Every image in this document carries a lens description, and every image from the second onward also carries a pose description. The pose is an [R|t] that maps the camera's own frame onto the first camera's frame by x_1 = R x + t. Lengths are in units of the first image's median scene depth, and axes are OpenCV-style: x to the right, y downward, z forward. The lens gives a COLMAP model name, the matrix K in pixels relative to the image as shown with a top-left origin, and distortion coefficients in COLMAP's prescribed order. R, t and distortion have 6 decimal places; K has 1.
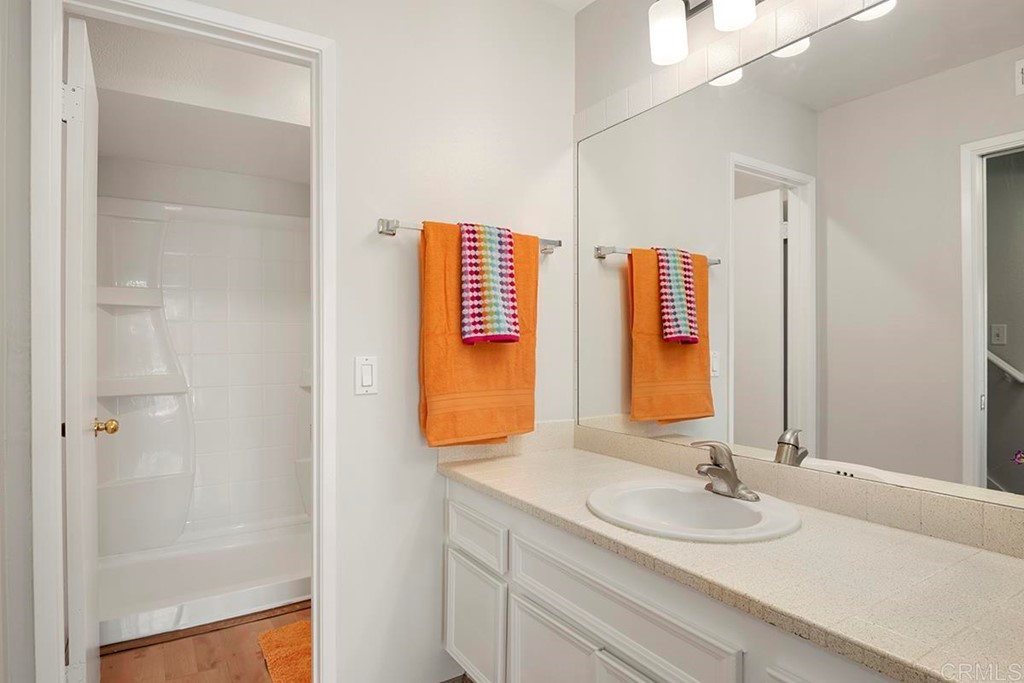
lens RADIAL K [[590.8, 0, 512.0], [0, 590.8, 341.5], [0, 0, 1]] dist [-0.008283, -0.013638]
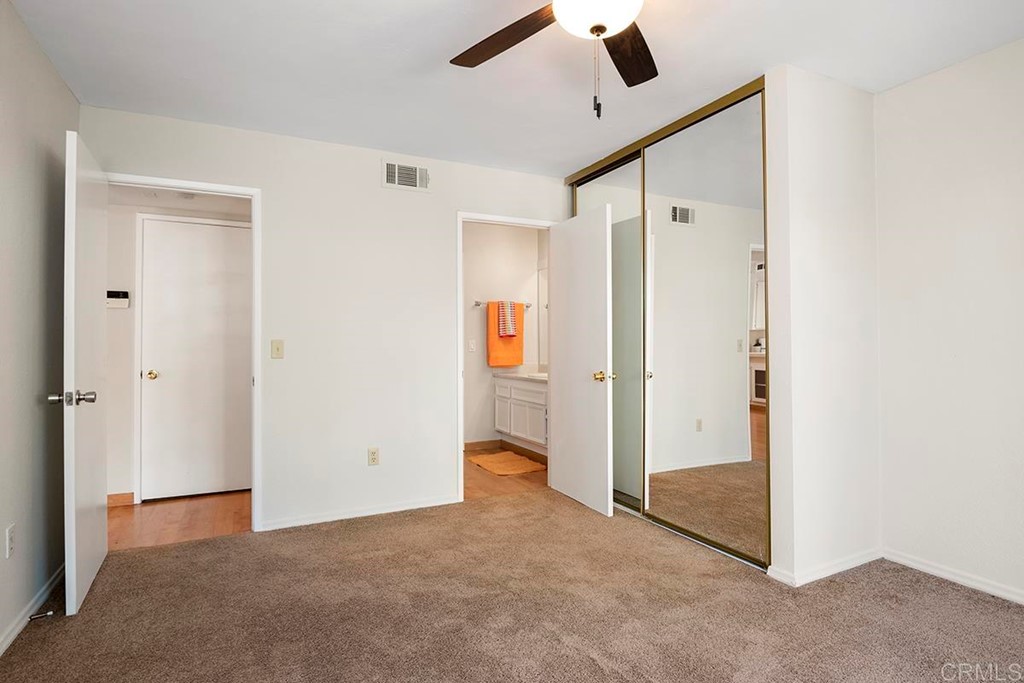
lens RADIAL K [[590.8, 0, 512.0], [0, 590.8, 341.5], [0, 0, 1]] dist [-0.008283, -0.013638]
pose [[0.995720, -0.006795, -0.092173, 0.292543], [0.006241, 0.999961, -0.006291, 0.048986], [0.092212, 0.005688, 0.995723, -2.312331]]
